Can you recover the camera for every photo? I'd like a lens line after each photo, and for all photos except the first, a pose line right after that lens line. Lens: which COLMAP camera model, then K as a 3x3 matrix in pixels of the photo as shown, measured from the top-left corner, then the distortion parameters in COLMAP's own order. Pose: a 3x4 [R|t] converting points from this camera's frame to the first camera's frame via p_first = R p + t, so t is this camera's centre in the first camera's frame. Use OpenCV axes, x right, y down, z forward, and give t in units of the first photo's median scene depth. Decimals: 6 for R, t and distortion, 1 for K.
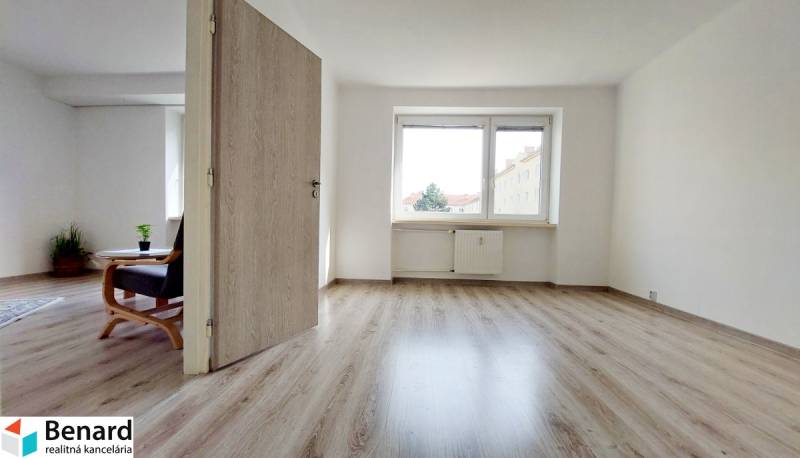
lens RADIAL K [[321.7, 0, 398.1], [0, 321.7, 232.1], [0, 0, 1]] dist [-0.015014, 0.000015]
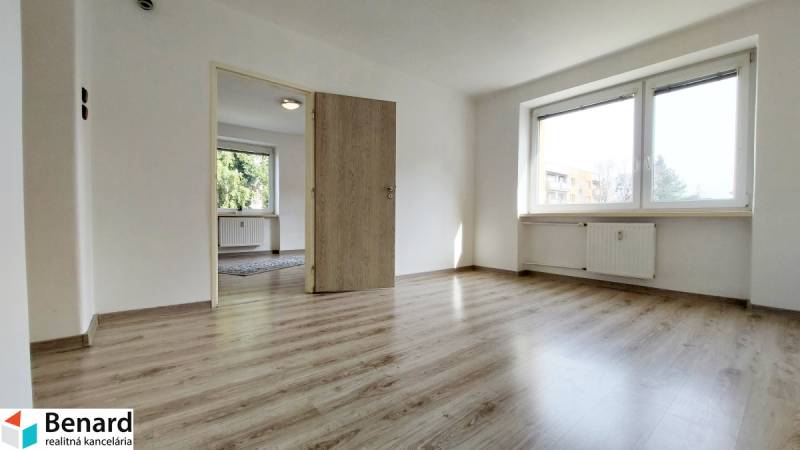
lens RADIAL K [[317.5, 0, 400.9], [0, 317.5, 226.0], [0, 0, 1]] dist [-0.015609, -0.000073]
pose [[0.671037, -0.001404, -0.741423, 0.475690], [-0.011192, 0.999865, -0.012023, 0.018886], [0.741339, 0.016366, 0.670931, 0.039878]]
